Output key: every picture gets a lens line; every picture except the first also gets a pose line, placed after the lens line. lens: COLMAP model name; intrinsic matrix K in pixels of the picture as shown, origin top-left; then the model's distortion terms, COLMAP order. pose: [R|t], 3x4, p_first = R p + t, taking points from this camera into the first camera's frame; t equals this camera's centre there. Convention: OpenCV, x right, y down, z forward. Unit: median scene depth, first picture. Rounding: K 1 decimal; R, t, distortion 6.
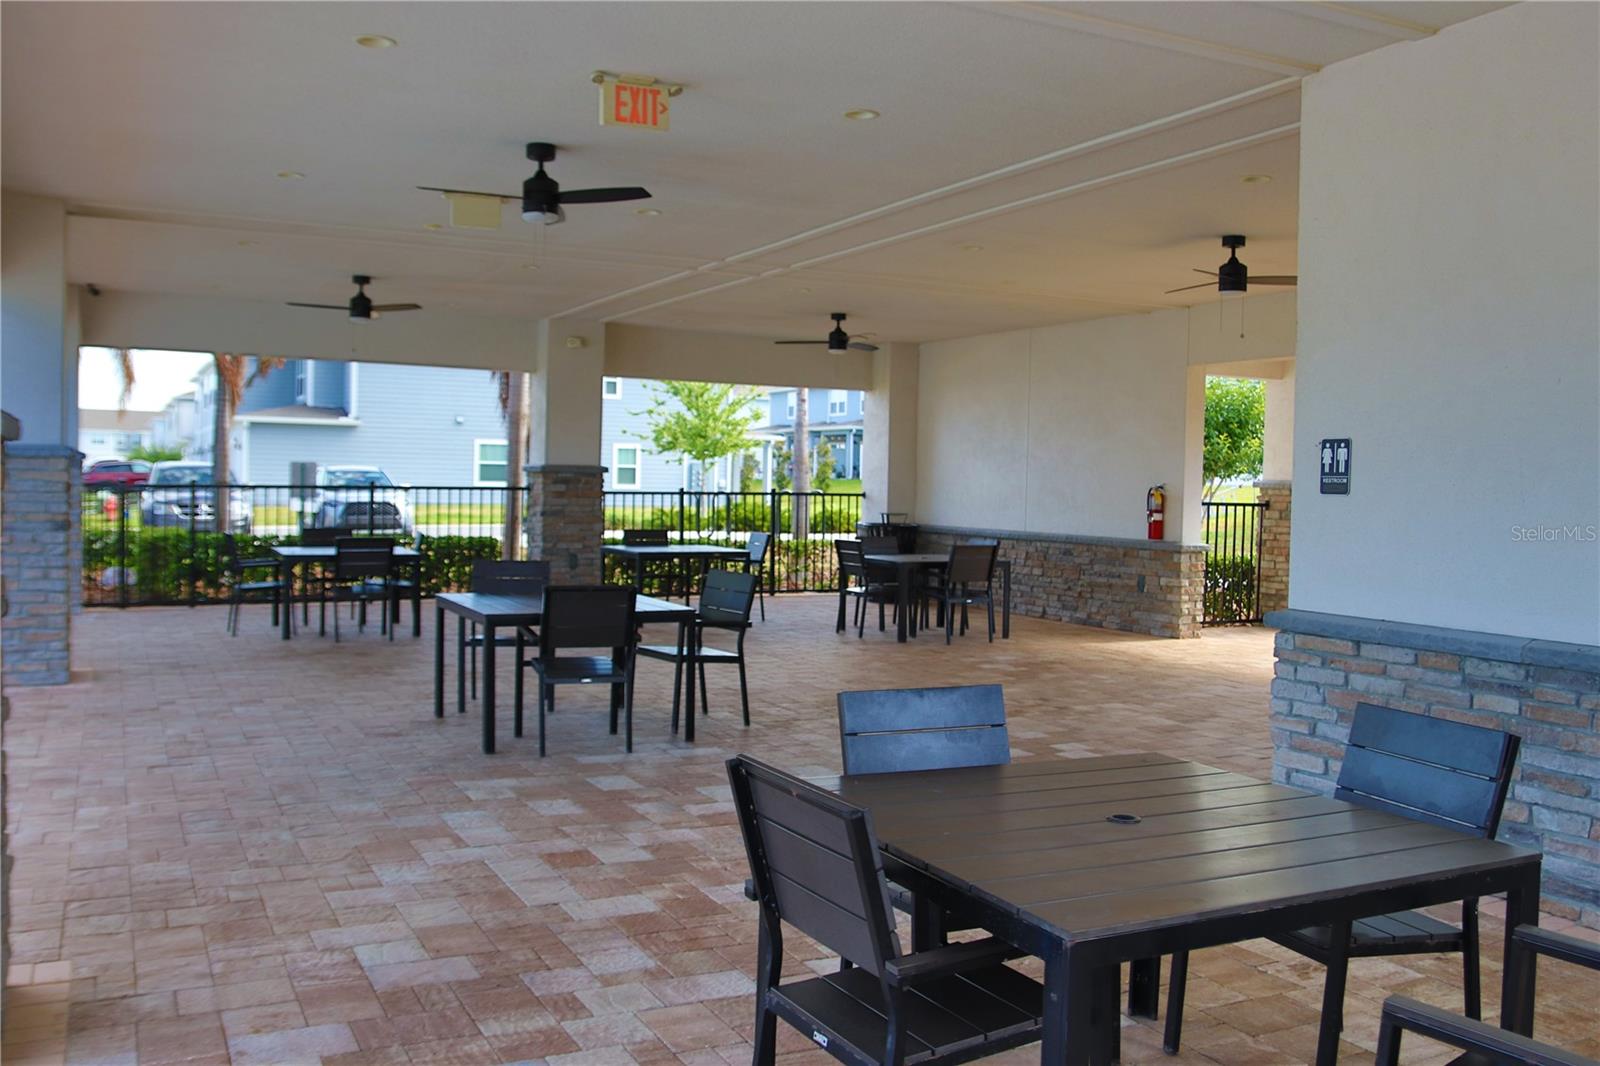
lens RADIAL K [[1408.6, 0, 800.0], [0, 1408.6, 533.0], [0, 0, 1]] dist [-0.088090, 0.009641]
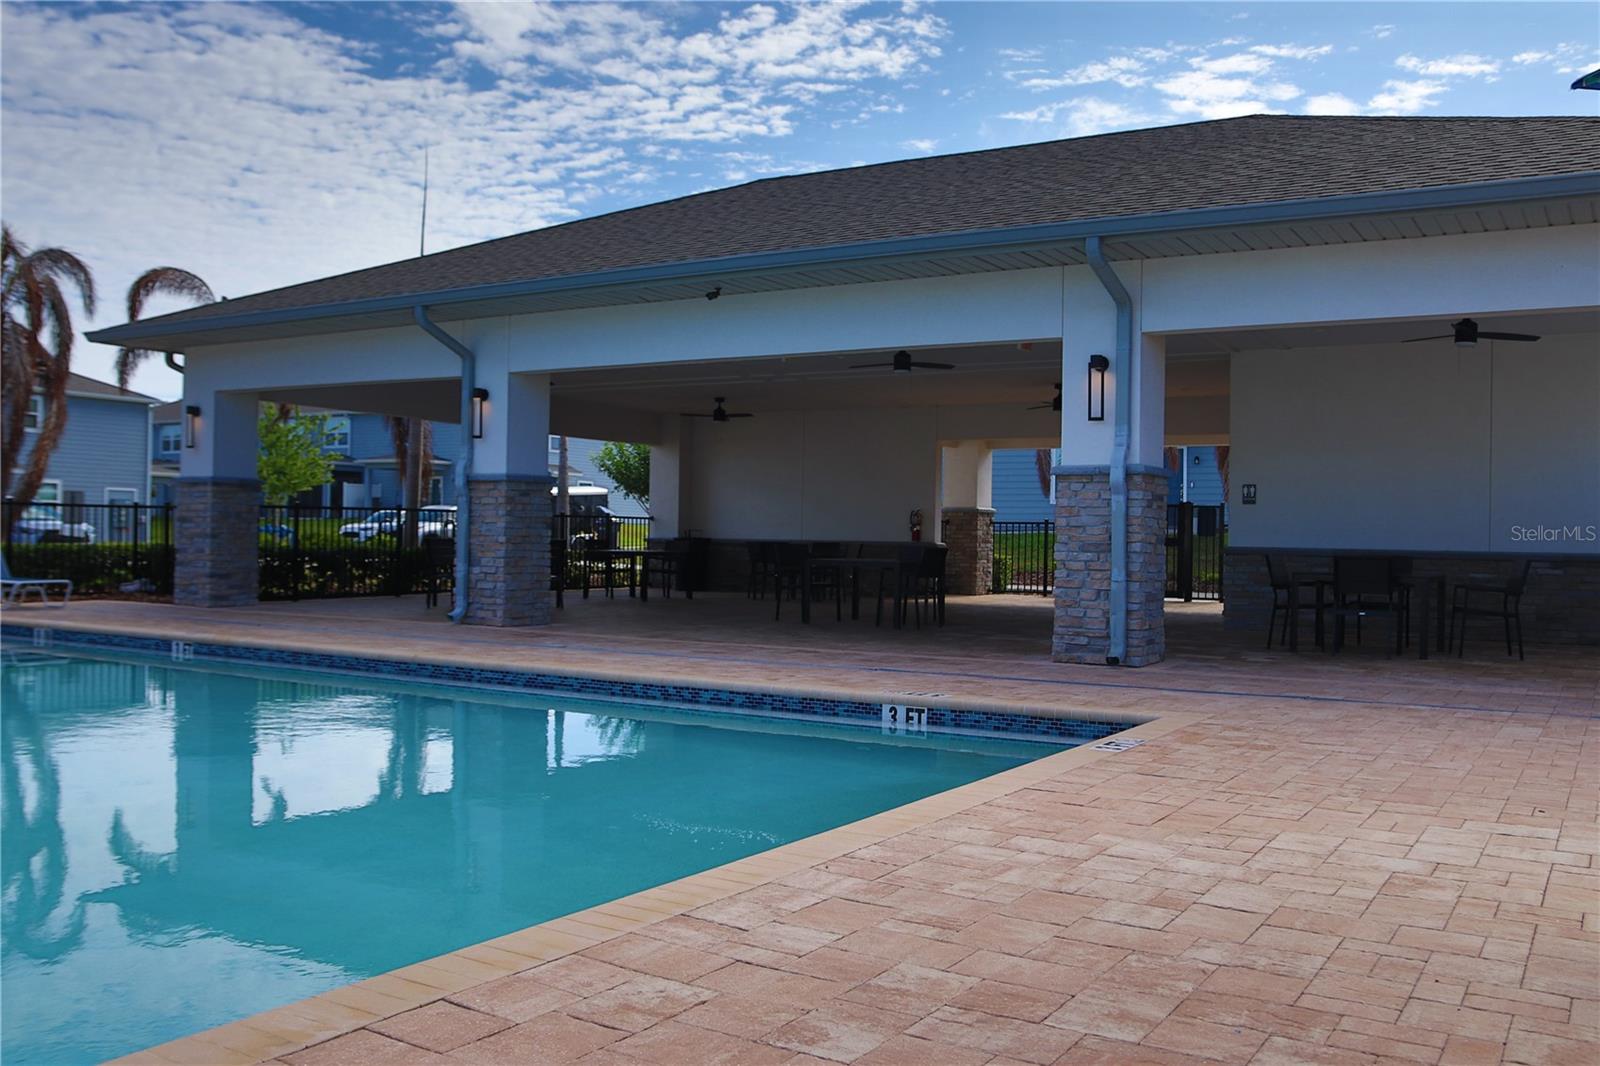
lens RADIAL K [[1408.6, 0, 800.0], [0, 1408.6, 533.0], [0, 0, 1]] dist [-0.088090, 0.009641]
pose [[0.845924, -0.007651, 0.533249, -0.775249], [0.023338, 0.999470, -0.022681, 0.029744], [-0.532793, 0.031632, 0.845655, -0.363415]]
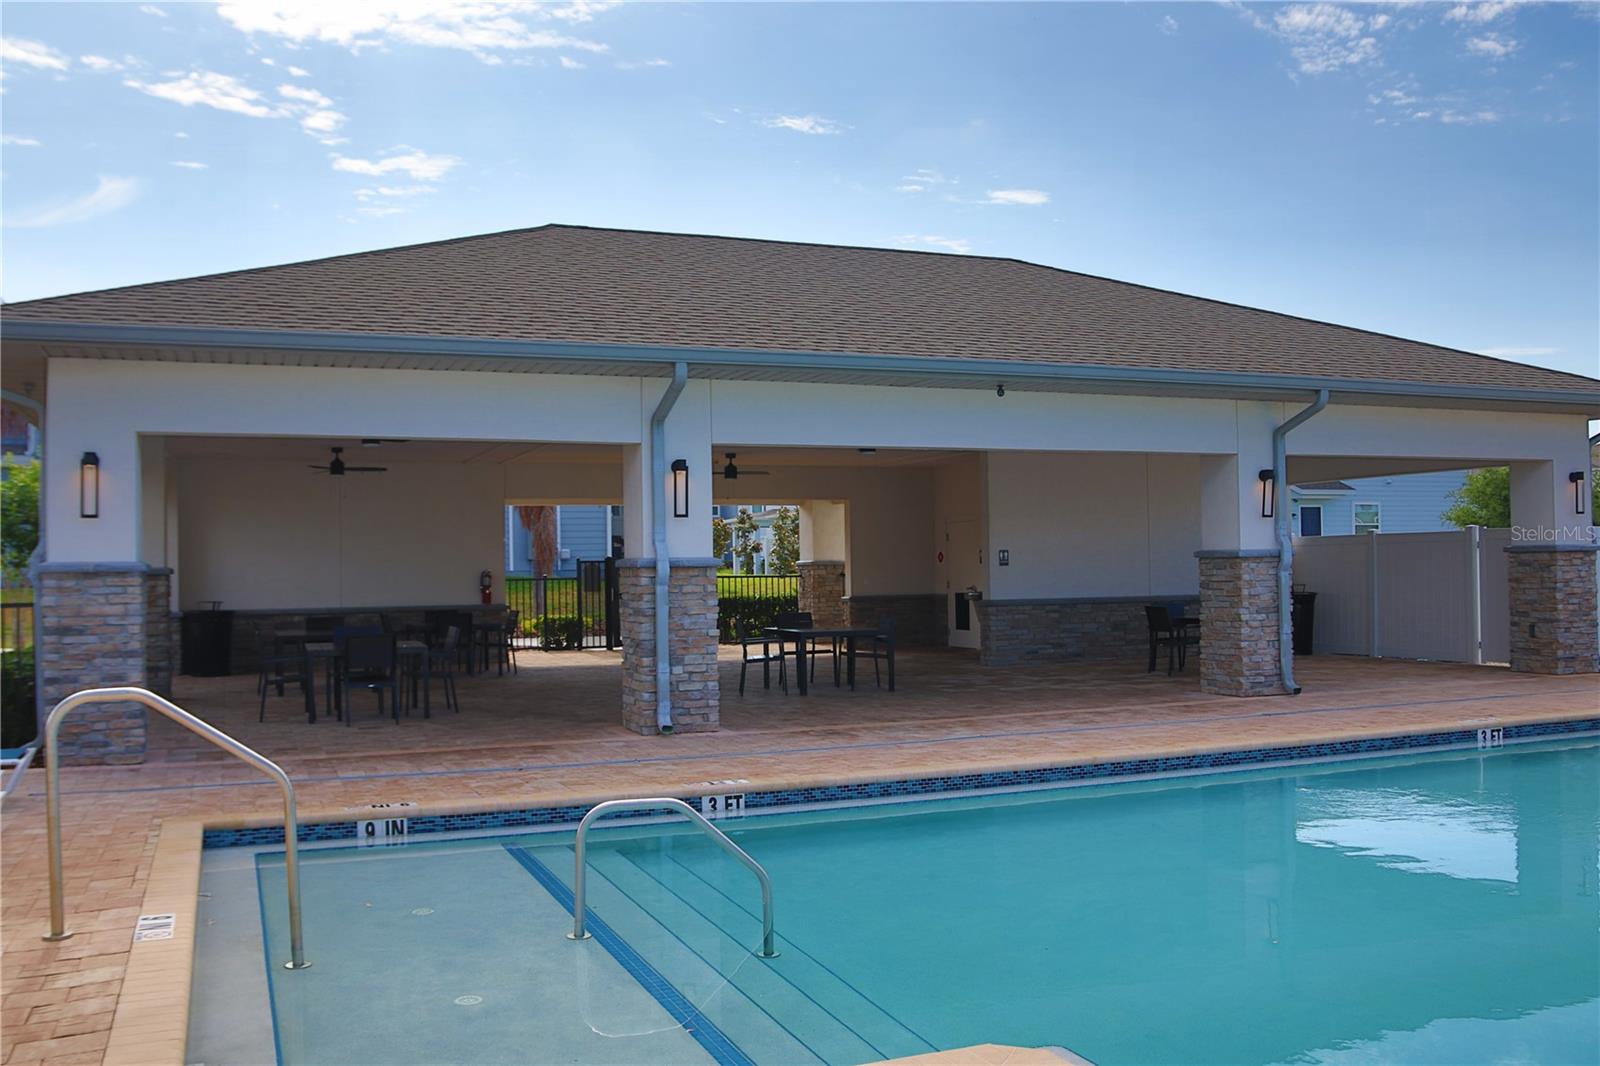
lens RADIAL K [[1408.6, 0, 800.0], [0, 1408.6, 533.0], [0, 0, 1]] dist [-0.088090, 0.009641]
pose [[0.085230, -0.003182, 0.996356, -1.326522], [0.054751, 0.998499, -0.001495, -0.055752], [-0.994856, 0.054679, 0.085276, 0.504819]]
